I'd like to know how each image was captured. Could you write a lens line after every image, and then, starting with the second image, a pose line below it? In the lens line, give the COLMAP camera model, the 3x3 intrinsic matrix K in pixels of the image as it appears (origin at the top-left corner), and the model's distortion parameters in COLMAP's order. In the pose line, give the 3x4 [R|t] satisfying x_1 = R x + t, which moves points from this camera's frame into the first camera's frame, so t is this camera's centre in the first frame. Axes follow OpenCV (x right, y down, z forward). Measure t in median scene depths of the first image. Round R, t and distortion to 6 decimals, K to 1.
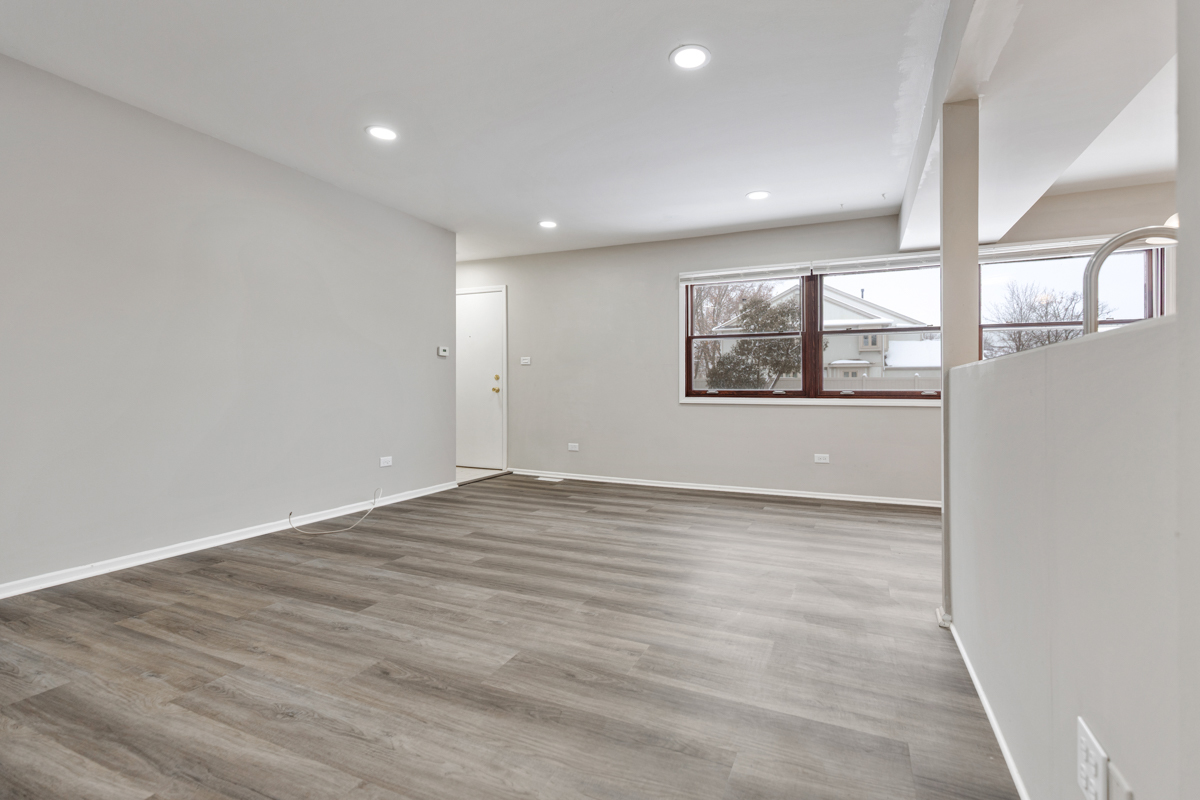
lens RADIAL K [[538.2, 0, 621.1], [0, 538.2, 387.5], [0, 0, 1]] dist [0.003065, 0.000513]
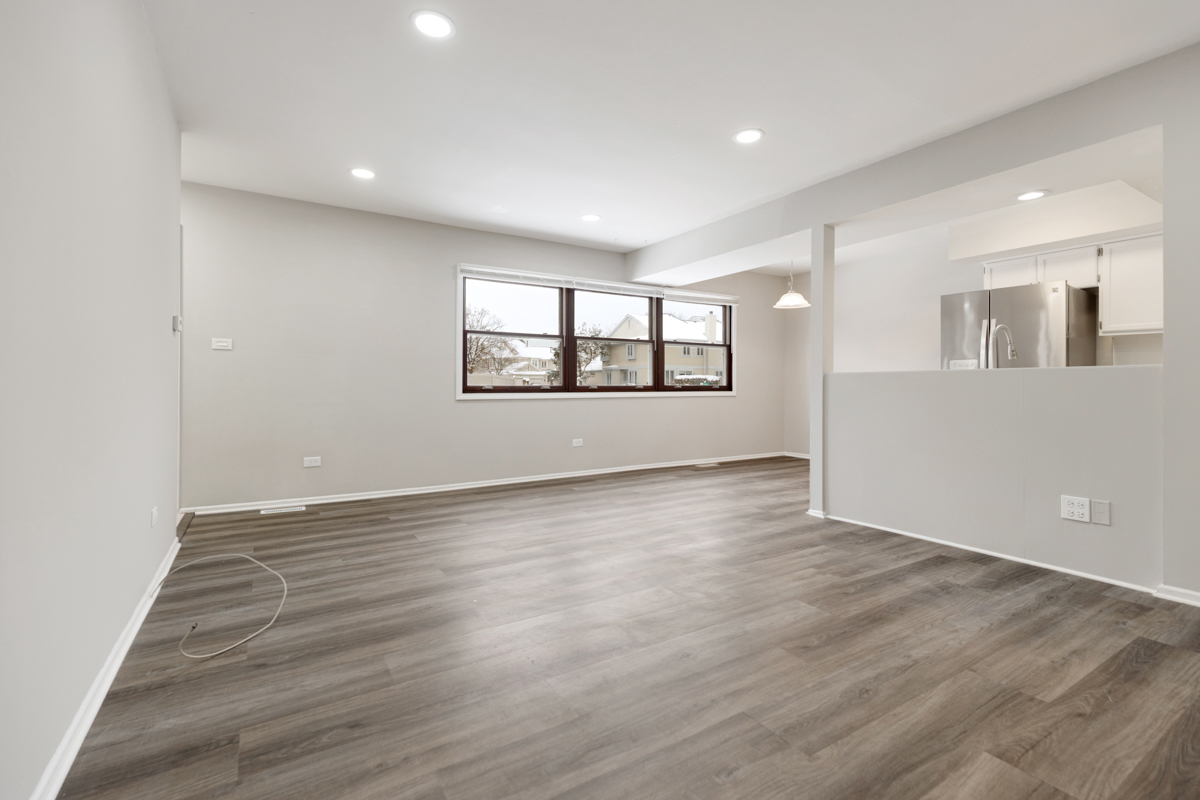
lens RADIAL K [[543.1, 0, 610.7], [0, 543.1, 378.6], [0, 0, 1]] dist [0.006313, 0.000024]
pose [[0.562168, 0.006492, 0.826998, -1.043554], [-0.000454, 0.999971, -0.007542, -0.002404], [-0.827023, 0.003864, 0.562155, 0.469484]]
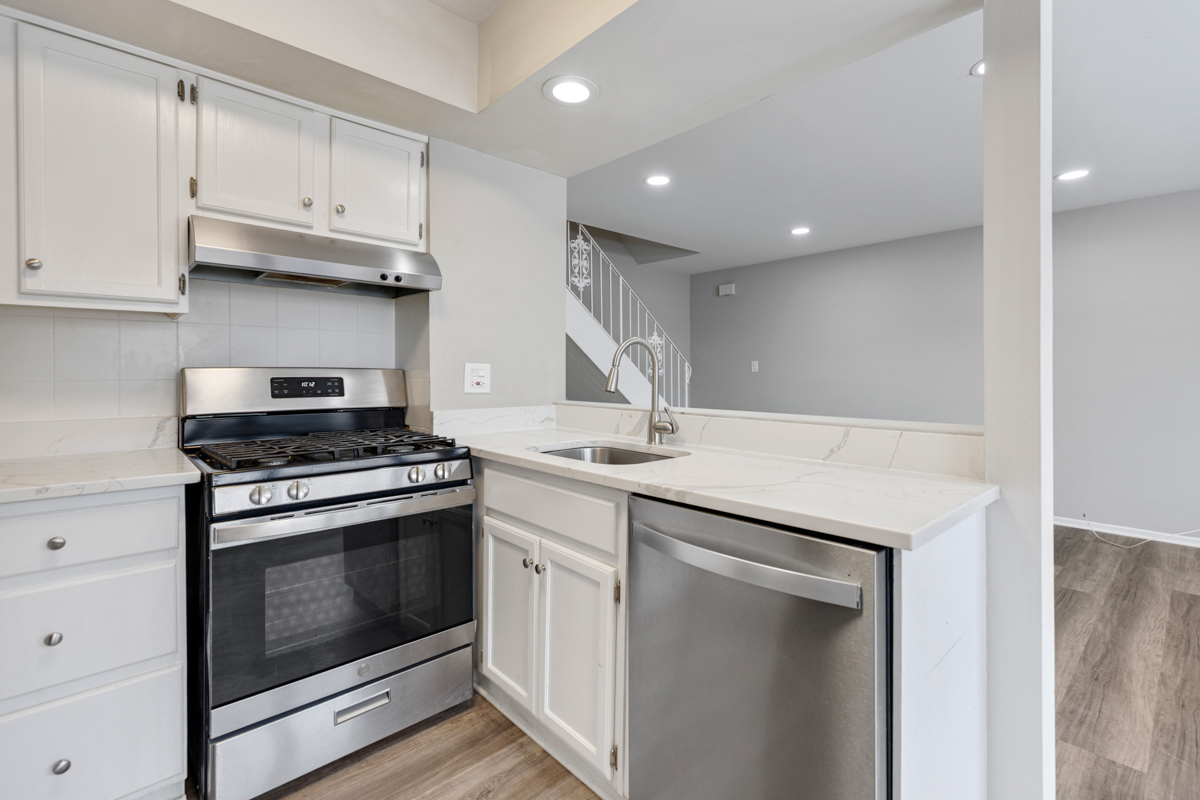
lens RADIAL K [[547.5, 0, 593.5], [0, 547.5, 383.5], [0, 0, 1]] dist [0.001644, 0.000032]
pose [[-0.419721, 0.011176, -0.907585, 1.112632], [0.000931, 0.999929, 0.011883, -0.074970], [0.907653, 0.004142, -0.419701, 0.688665]]
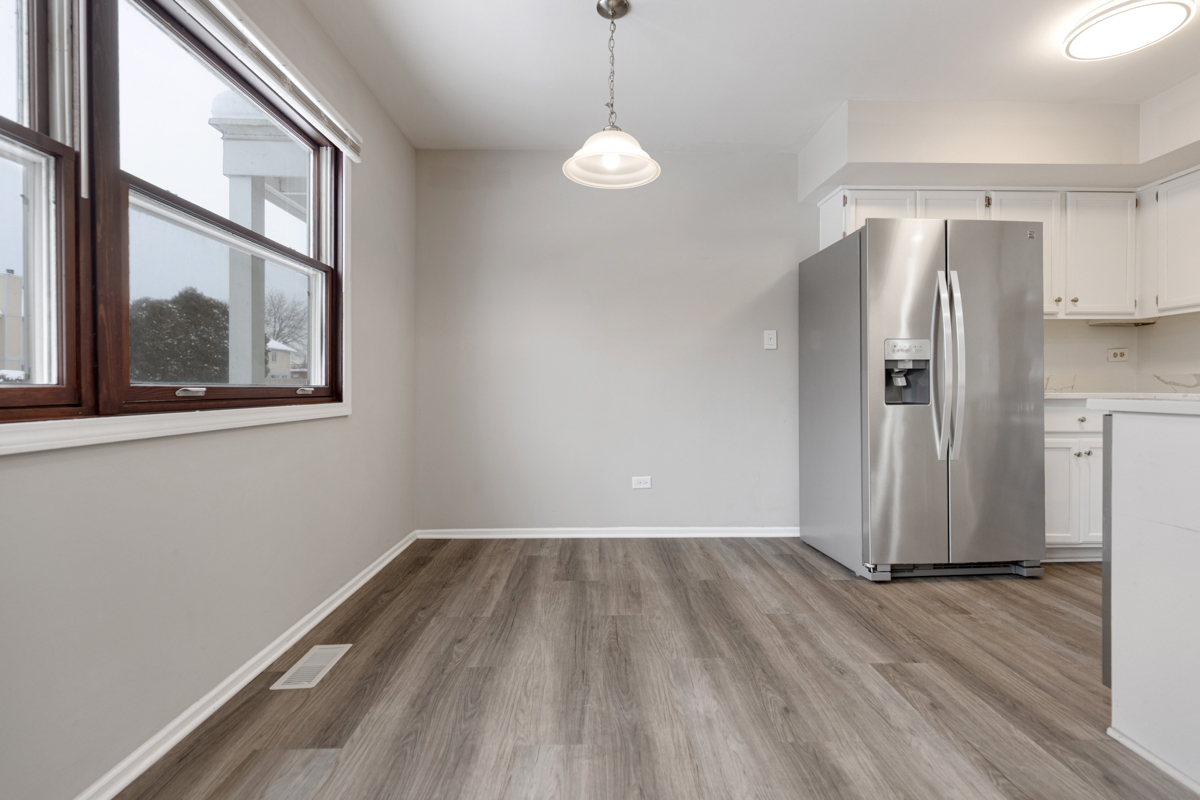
lens RADIAL K [[543.1, 0, 610.7], [0, 543.1, 378.6], [0, 0, 1]] dist [0.006313, 0.000024]
pose [[-0.416559, 0.008680, 0.909067, 0.421188], [-0.005030, 0.999917, -0.011852, 0.006922], [-0.909095, -0.009510, -0.416481, 1.421141]]
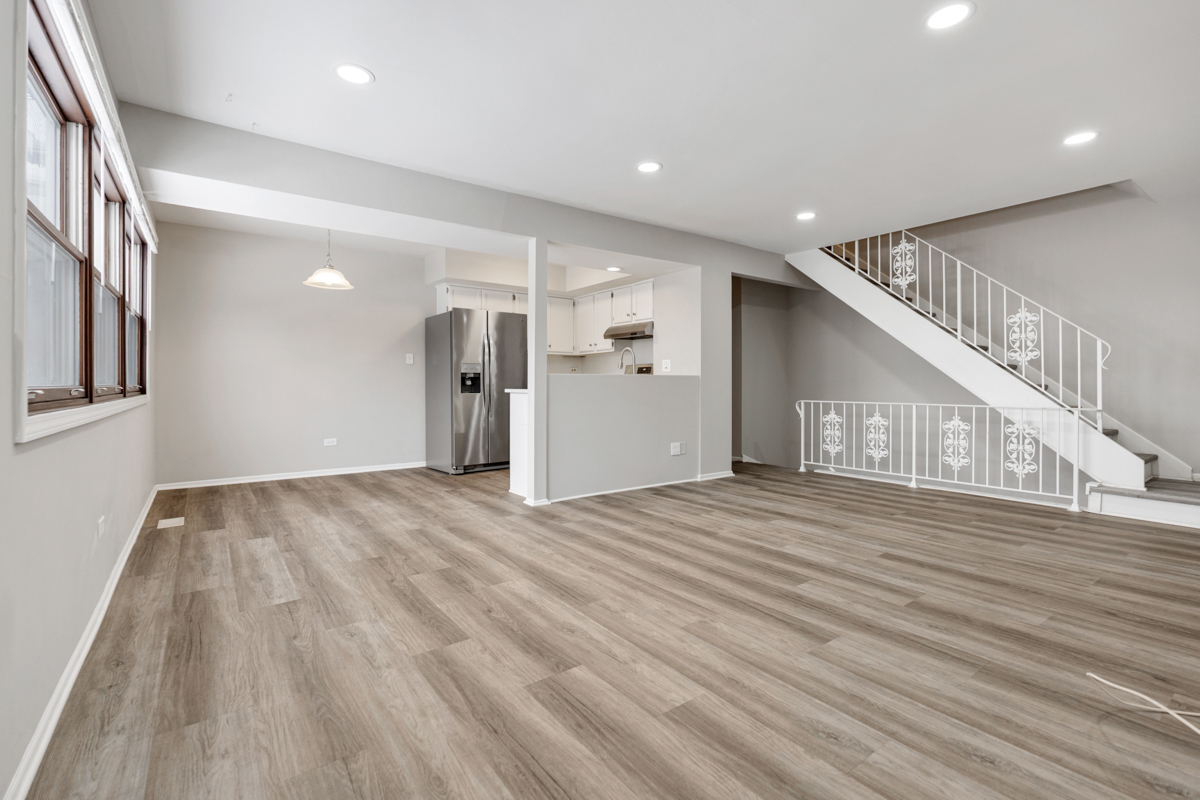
lens RADIAL K [[540.0, 0, 605.4], [0, 540.0, 386.0], [0, 0, 1]] dist [0.007673, 0.000185]
pose [[-0.860896, -0.005475, 0.508752, -0.480267], [-0.004128, 0.999984, 0.003777, 0.000053], [-0.508765, 0.001151, -0.860905, 2.118950]]
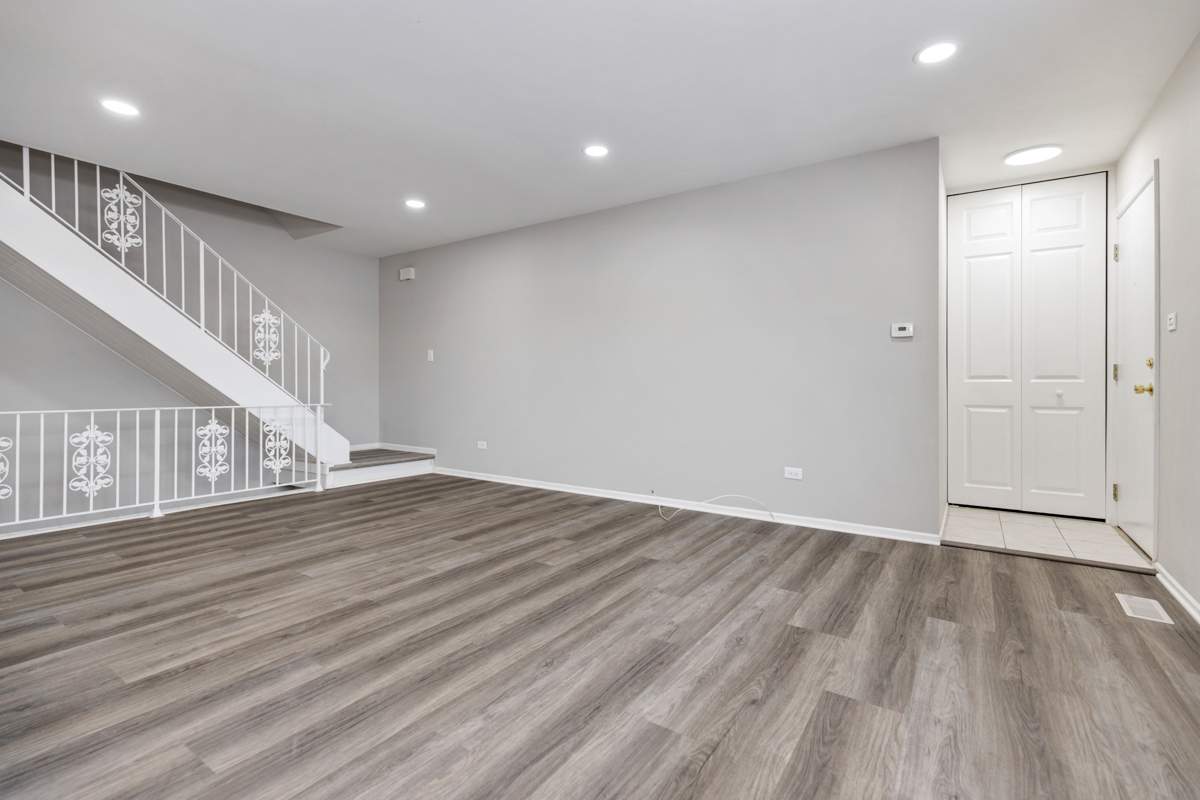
lens RADIAL K [[550.3, 0, 607.8], [0, 550.3, 385.7], [0, 0, 1]] dist [0.002651, 0.000302]
pose [[-0.186253, -0.004115, -0.982493, 0.747183], [-0.000406, 0.999991, -0.004111, 0.009058], [0.982502, -0.000366, -0.186253, 1.430750]]
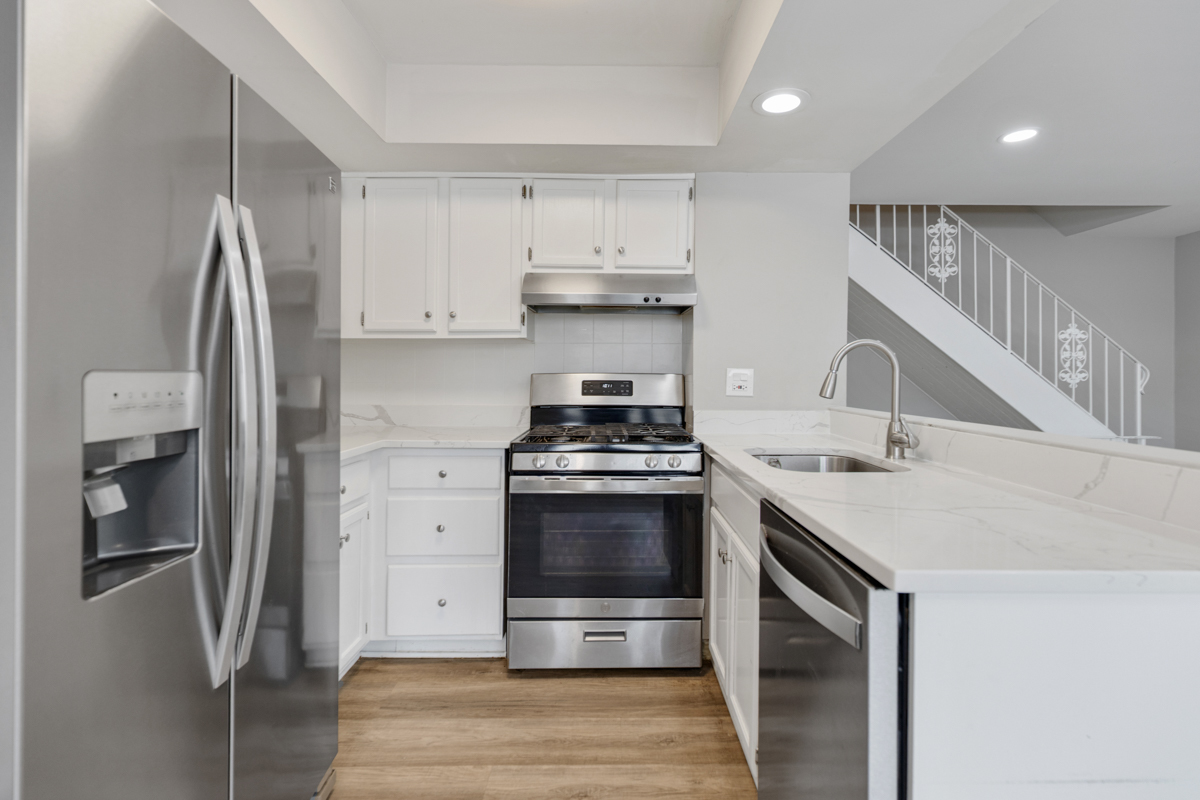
lens RADIAL K [[543.1, 0, 610.7], [0, 543.1, 378.6], [0, 0, 1]] dist [0.006313, 0.000024]
pose [[-0.918736, -0.006035, -0.394826, 0.972588], [-0.005525, 0.999982, -0.002429, -0.076060], [0.394833, -0.000051, -0.918753, 0.924881]]
